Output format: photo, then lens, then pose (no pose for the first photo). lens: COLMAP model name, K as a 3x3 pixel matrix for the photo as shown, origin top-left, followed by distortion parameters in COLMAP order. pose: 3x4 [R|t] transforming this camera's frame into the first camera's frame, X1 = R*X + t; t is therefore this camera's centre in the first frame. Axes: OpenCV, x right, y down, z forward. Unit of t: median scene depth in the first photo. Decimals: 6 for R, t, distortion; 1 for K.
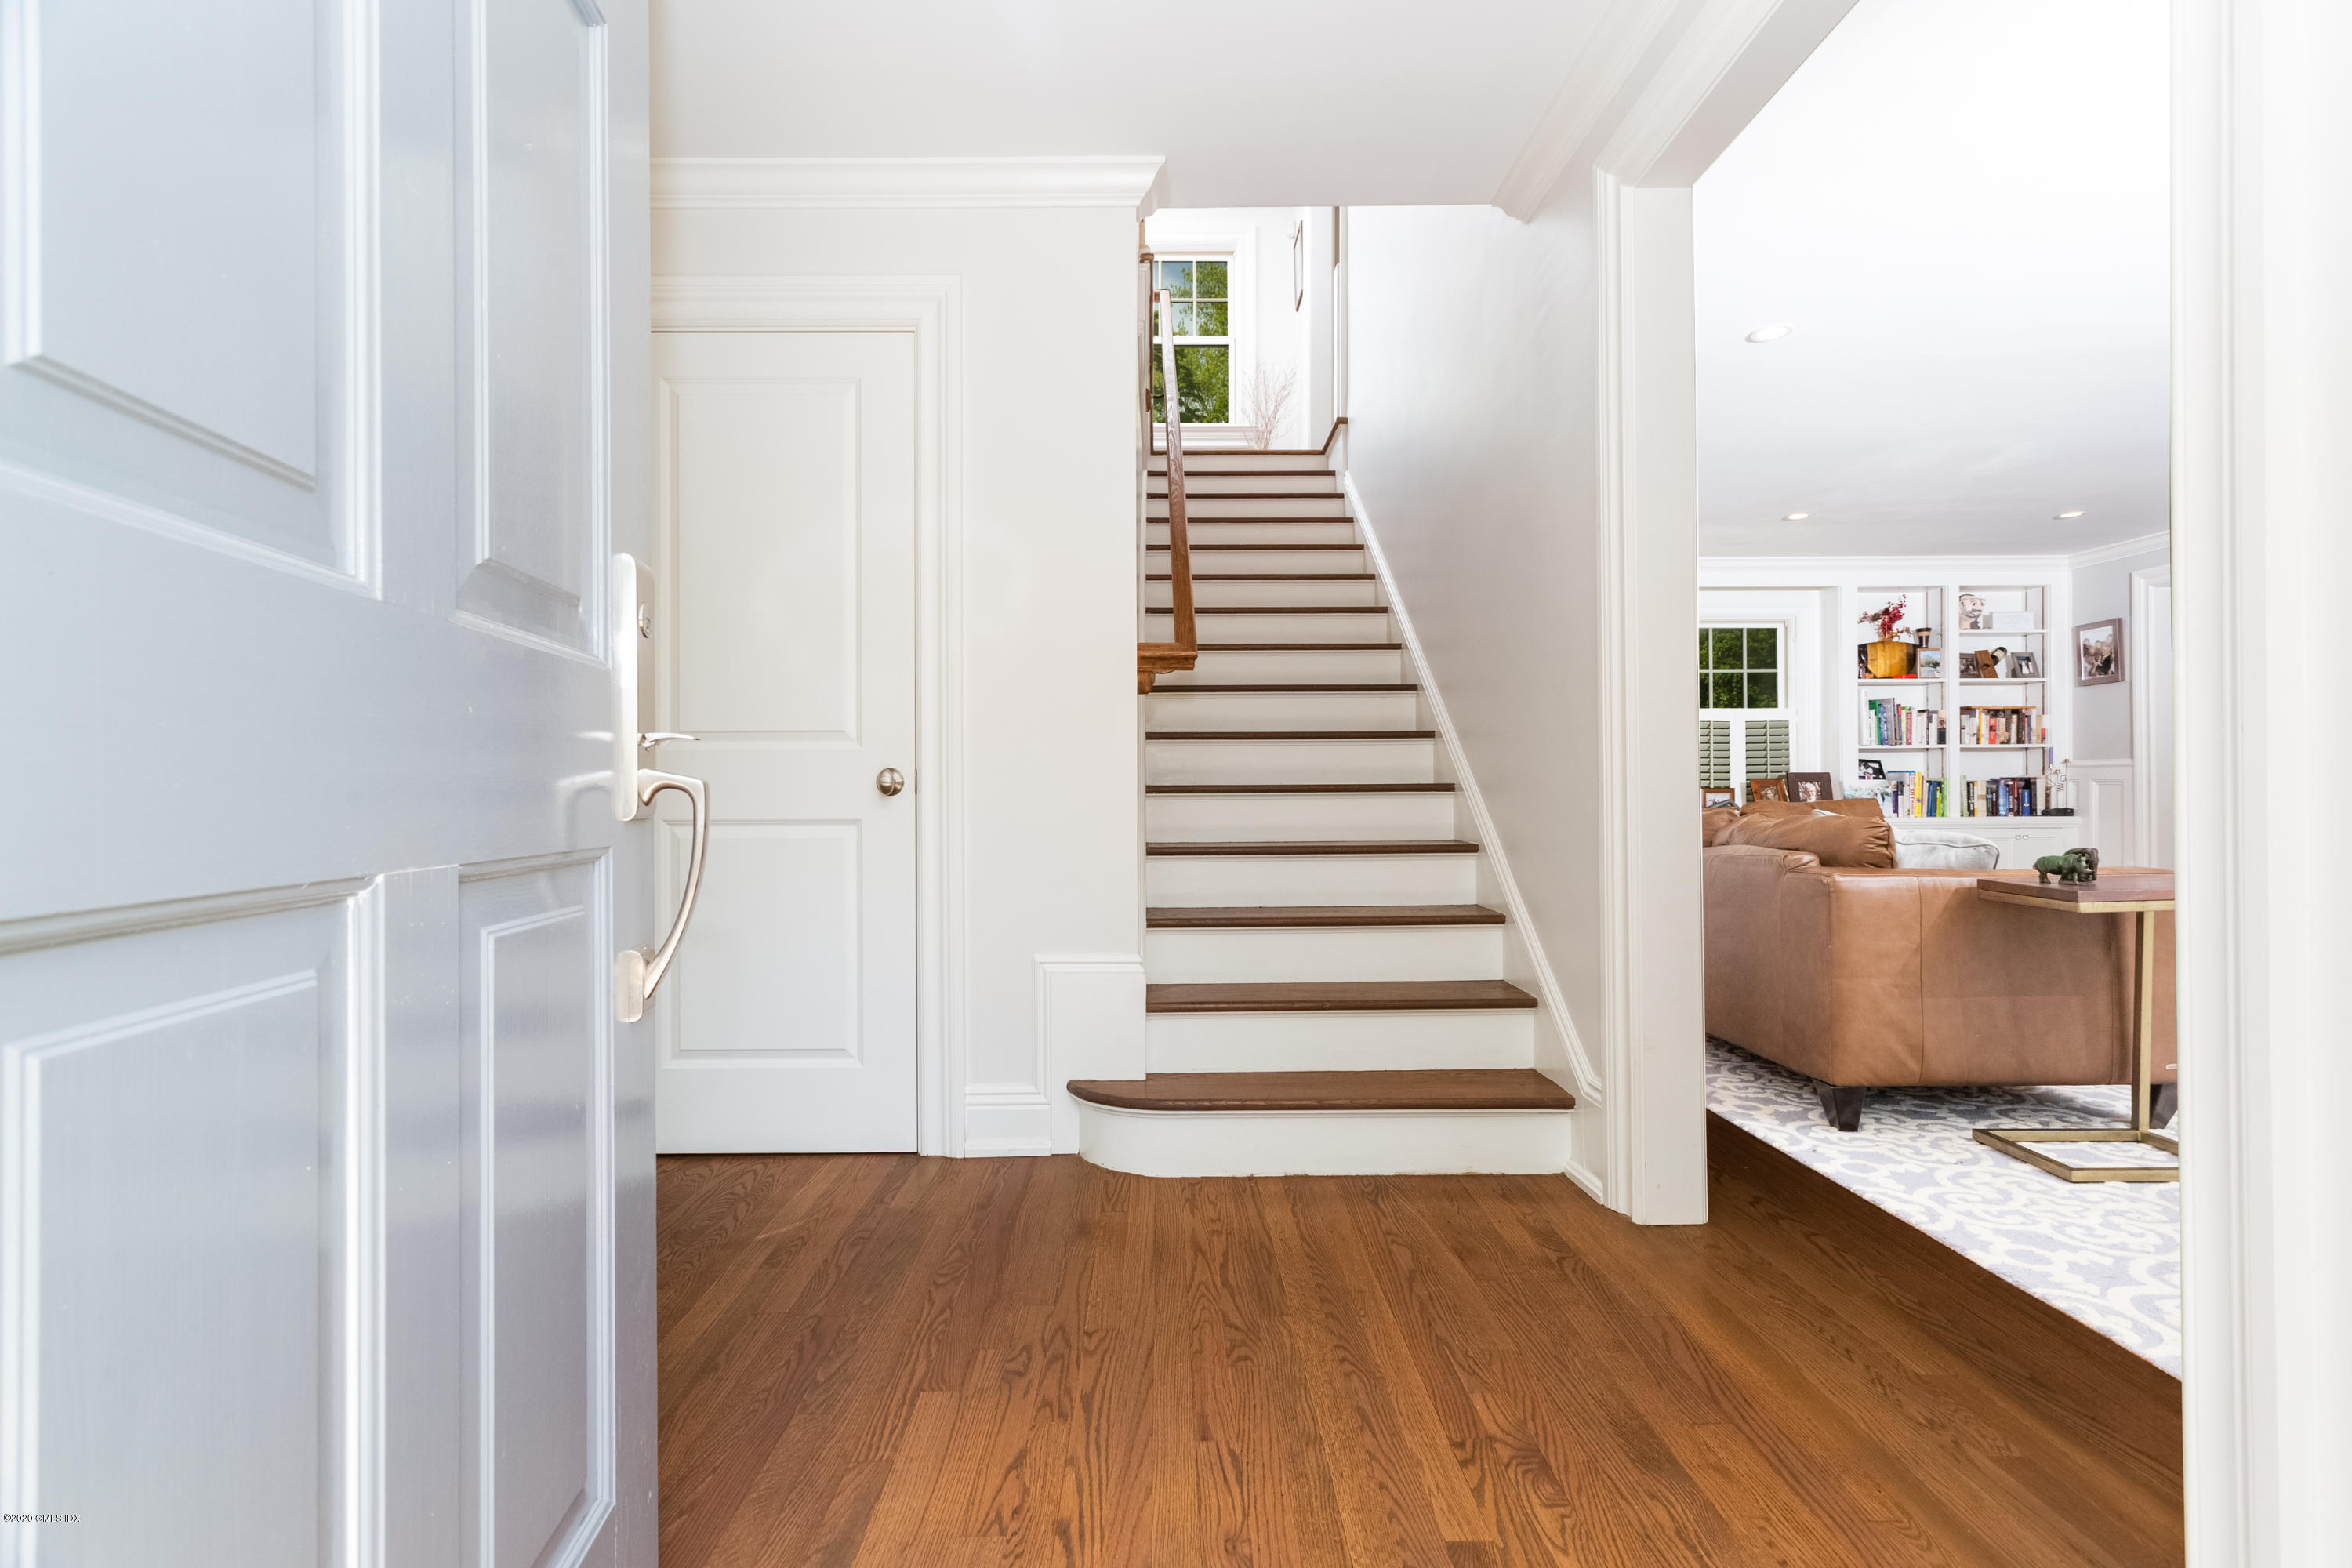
lens RADIAL K [[1106.9, 0, 1167.4], [0, 1106.9, 785.5], [0, 0, 1]] dist [0.001648, 0.001290]
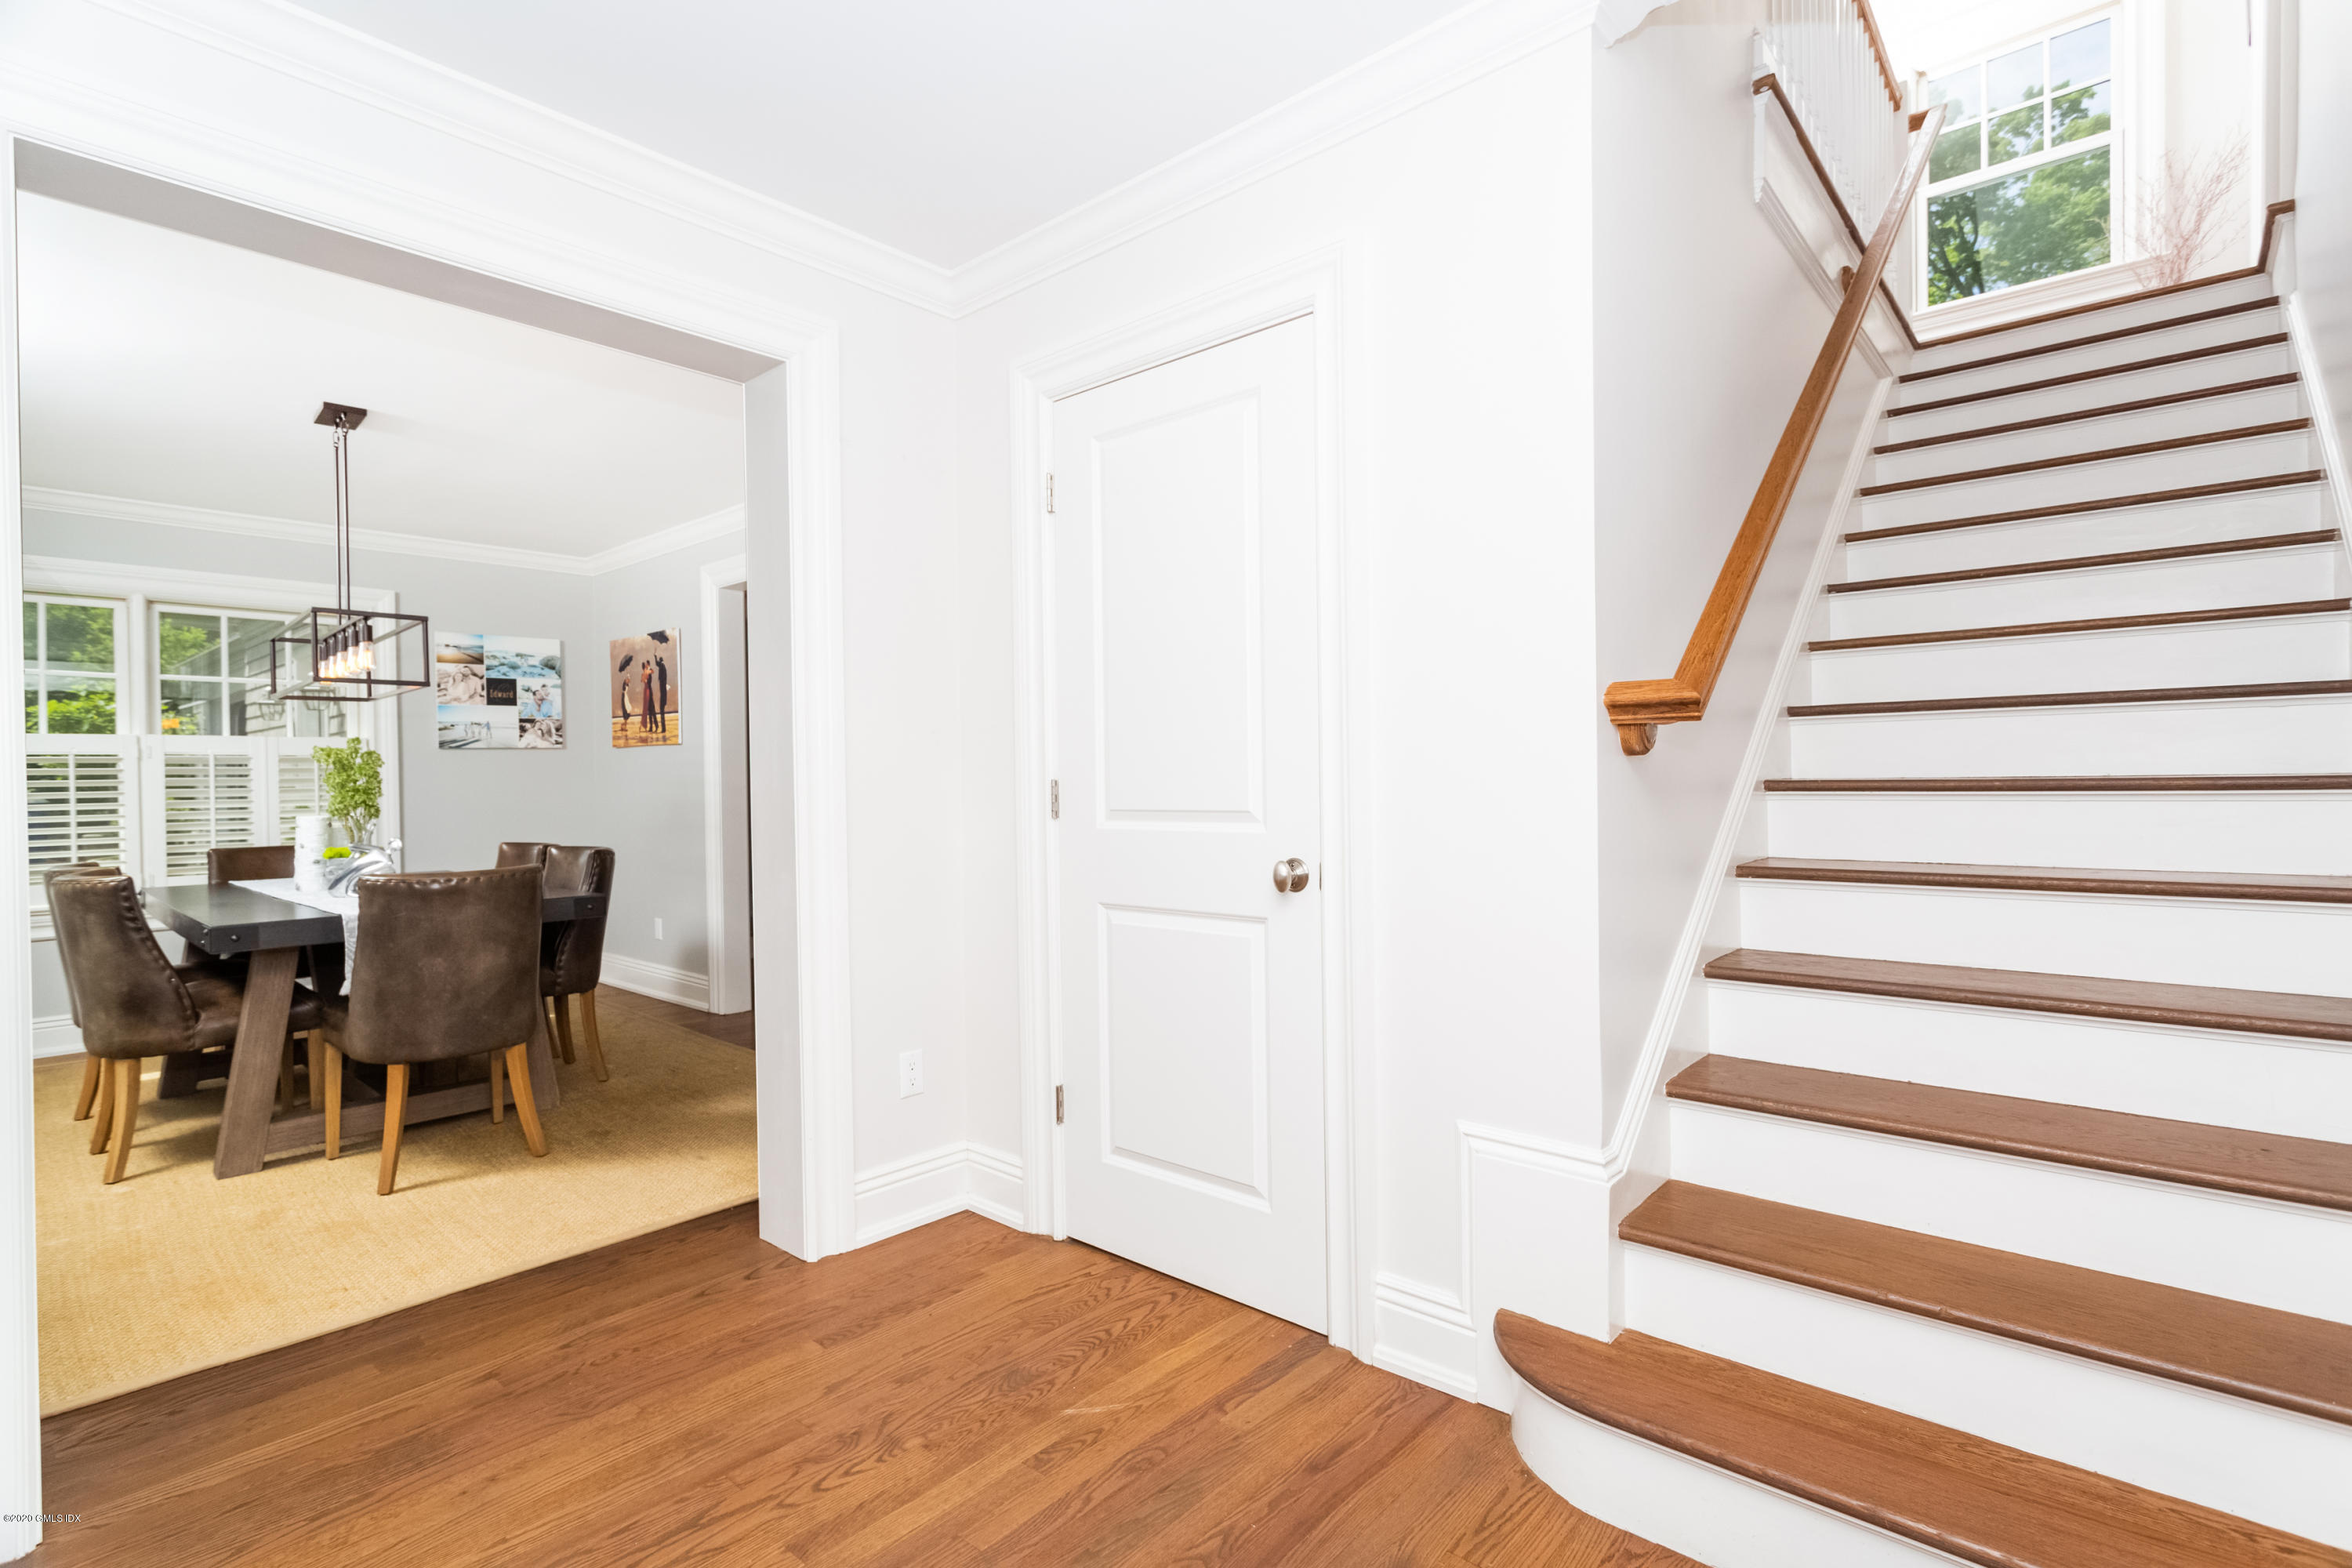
lens RADIAL K [[1106.9, 0, 1170.2], [0, 1106.9, 778.7], [0, 0, 1]] dist [0.001648, 0.001290]
pose [[0.742320, -0.004845, -0.670028, 0.232761], [0.014623, 0.999853, 0.008970, -0.083870], [0.669886, -0.016456, 0.742281, 0.331608]]
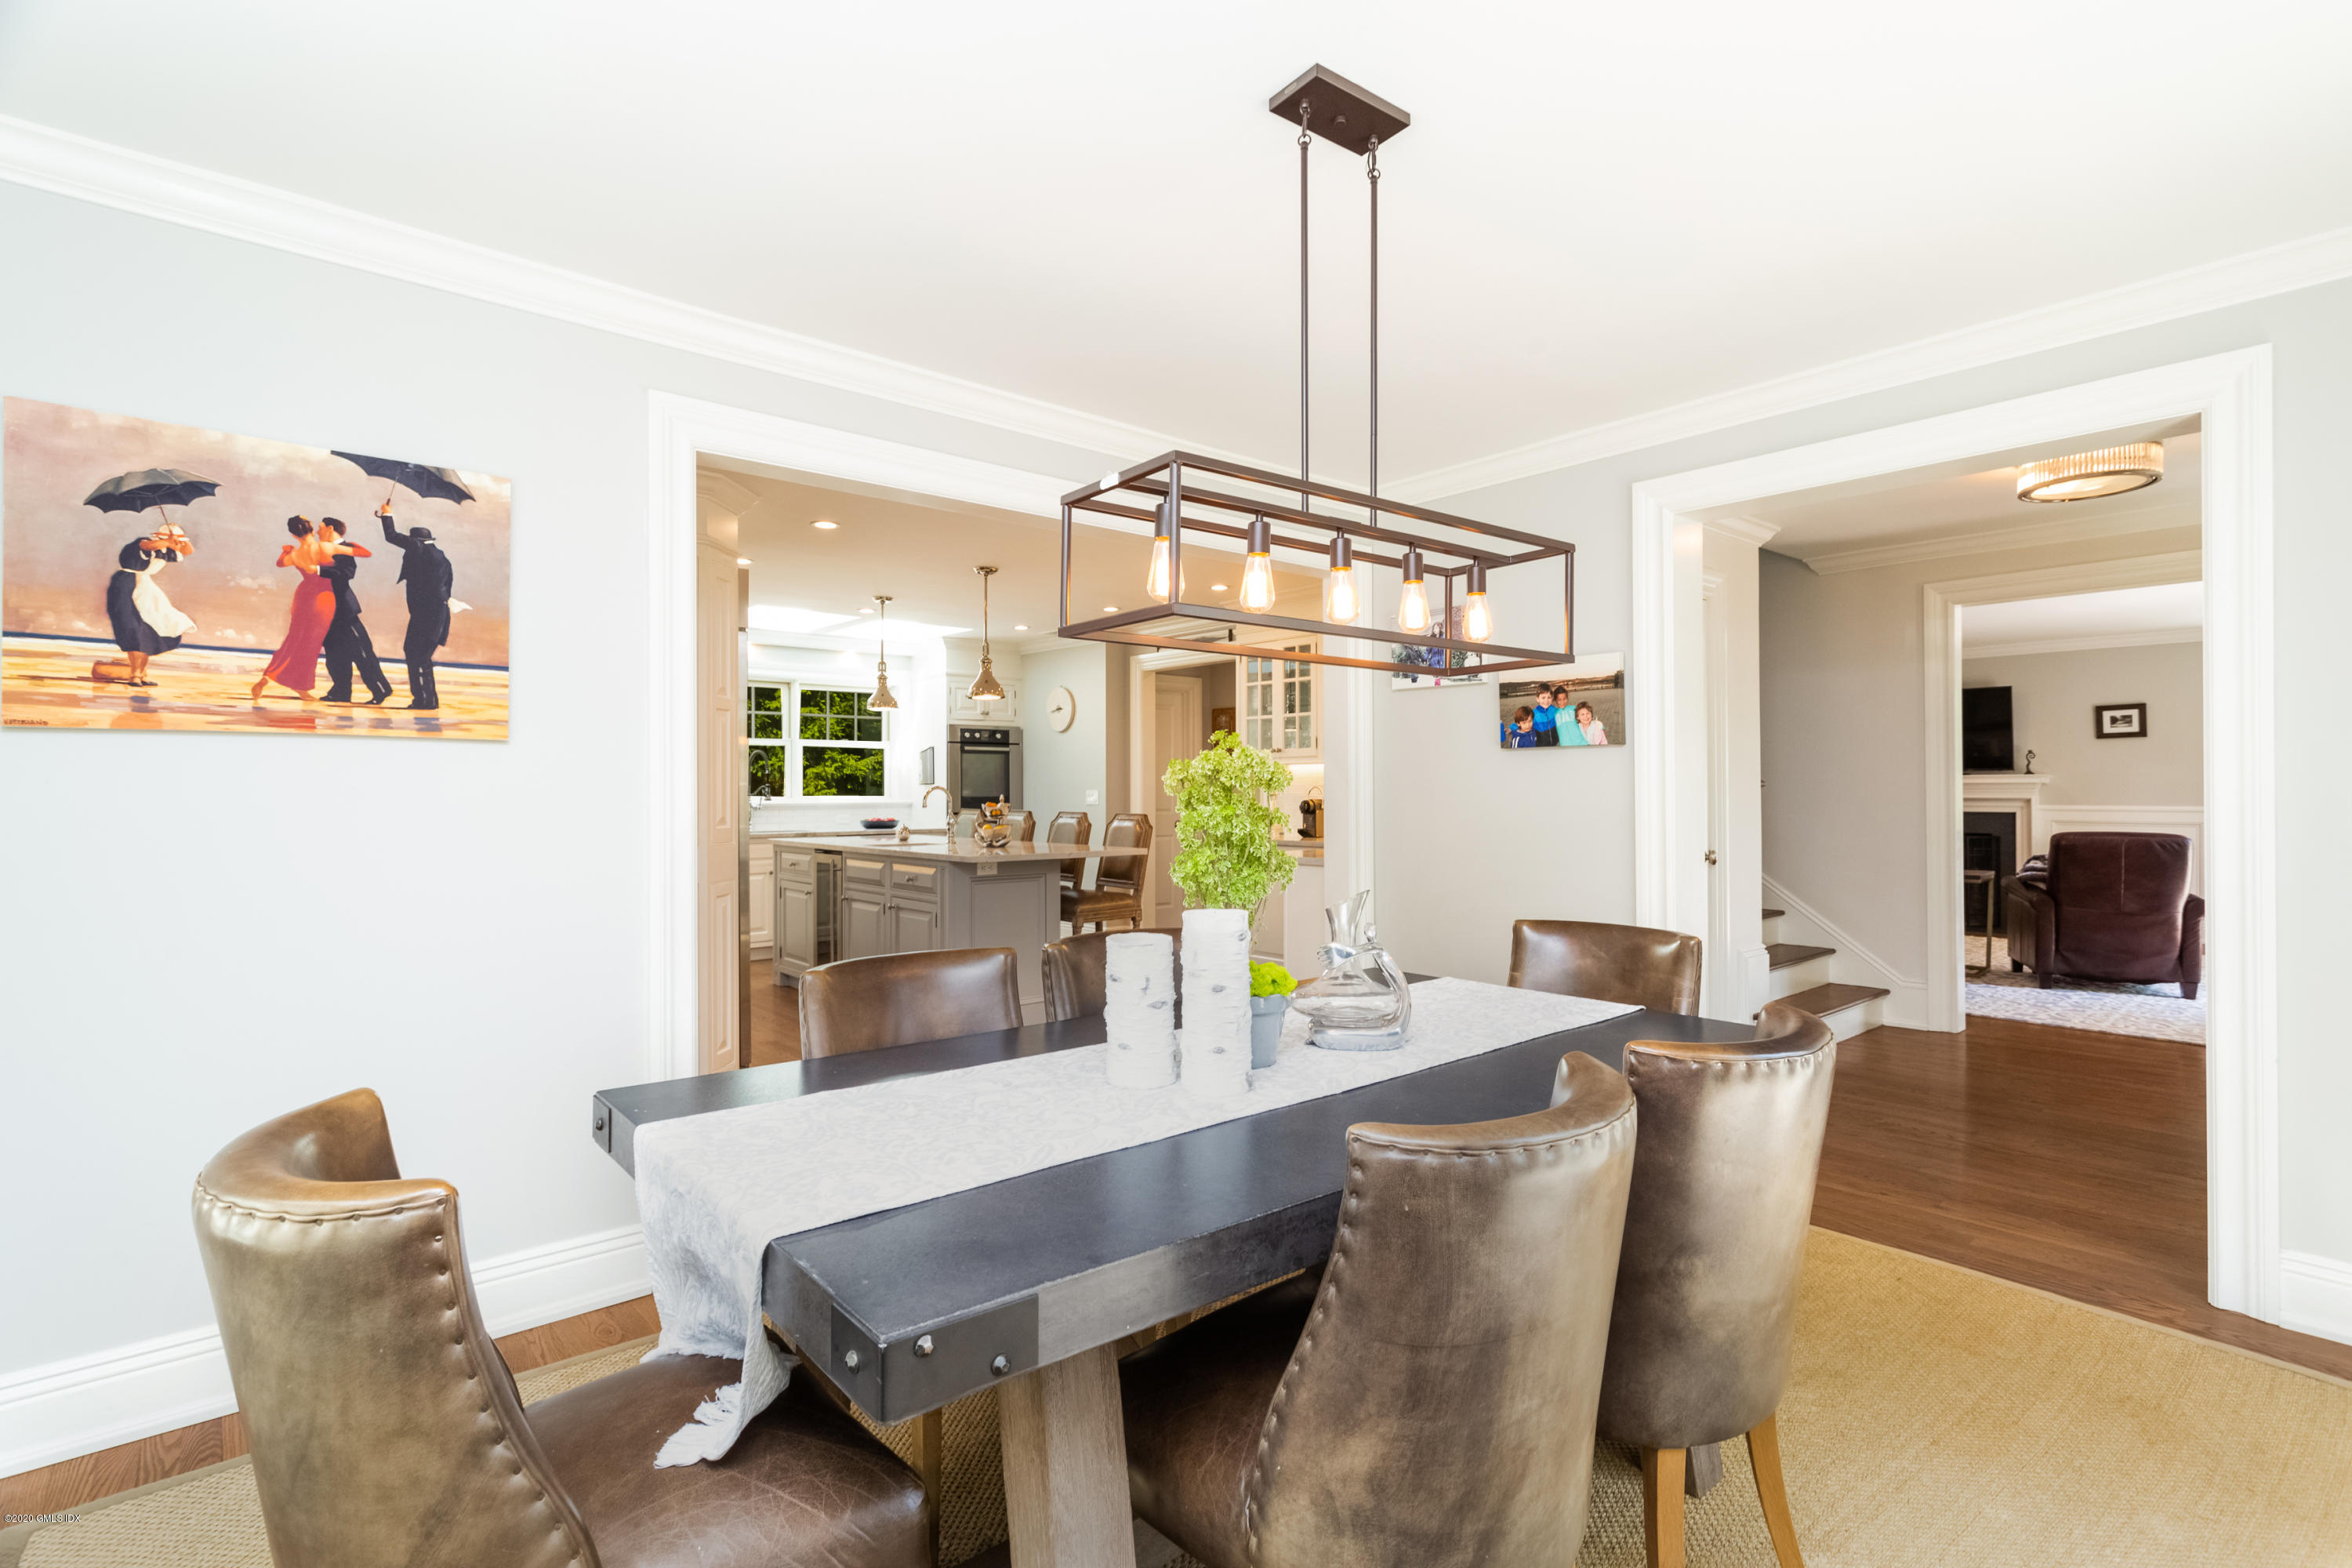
lens RADIAL K [[1106.9, 0, 1175.2], [0, 1106.9, 789.5], [0, 0, 1]] dist [0.001648, 0.001290]
pose [[0.764848, 0.002410, 0.644207, -2.015611], [-0.004166, 0.999991, 0.001206, -0.108480], [-0.644198, -0.003607, 0.764851, 0.204100]]
